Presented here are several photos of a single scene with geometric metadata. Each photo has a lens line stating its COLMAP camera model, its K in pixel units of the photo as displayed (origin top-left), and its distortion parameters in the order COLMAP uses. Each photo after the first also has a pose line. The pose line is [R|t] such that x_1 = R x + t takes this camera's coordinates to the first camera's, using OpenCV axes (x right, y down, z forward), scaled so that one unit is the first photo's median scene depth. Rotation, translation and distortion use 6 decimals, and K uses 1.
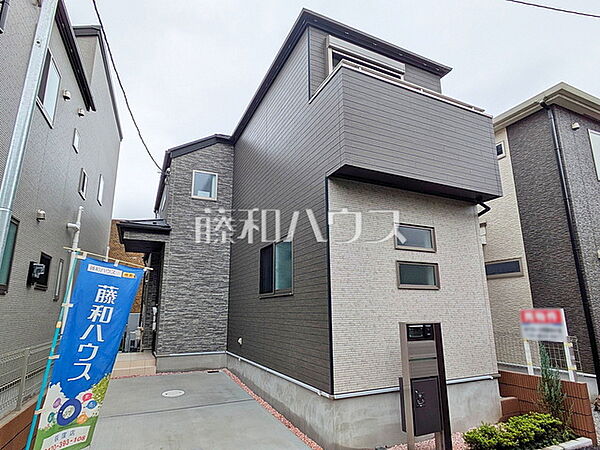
lens RADIAL K [[346.4, 0, 298.0], [0, 346.4, 232.7], [0, 0, 1]] dist [-0.000256, -0.000309]
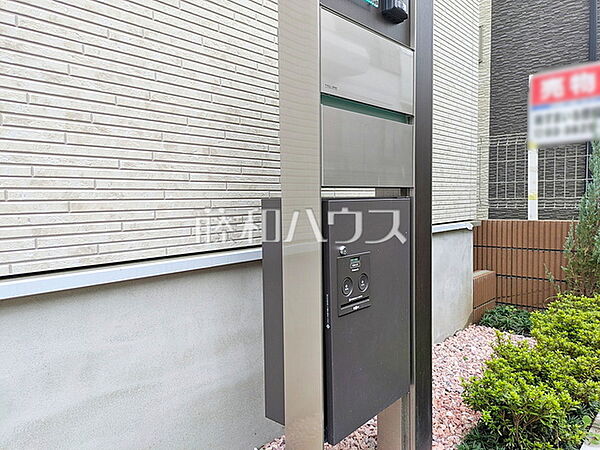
lens RADIAL K [[446.1, 0, 300.0], [0, 446.1, 225.0], [0, 0, 1]] dist [0.001445, 0.000936]
pose [[0.920059, -0.031993, 0.390470, 0.201216], [-0.073046, 0.965176, 0.251198, 0.358536], [-0.384909, -0.259639, 0.885682, 0.731976]]
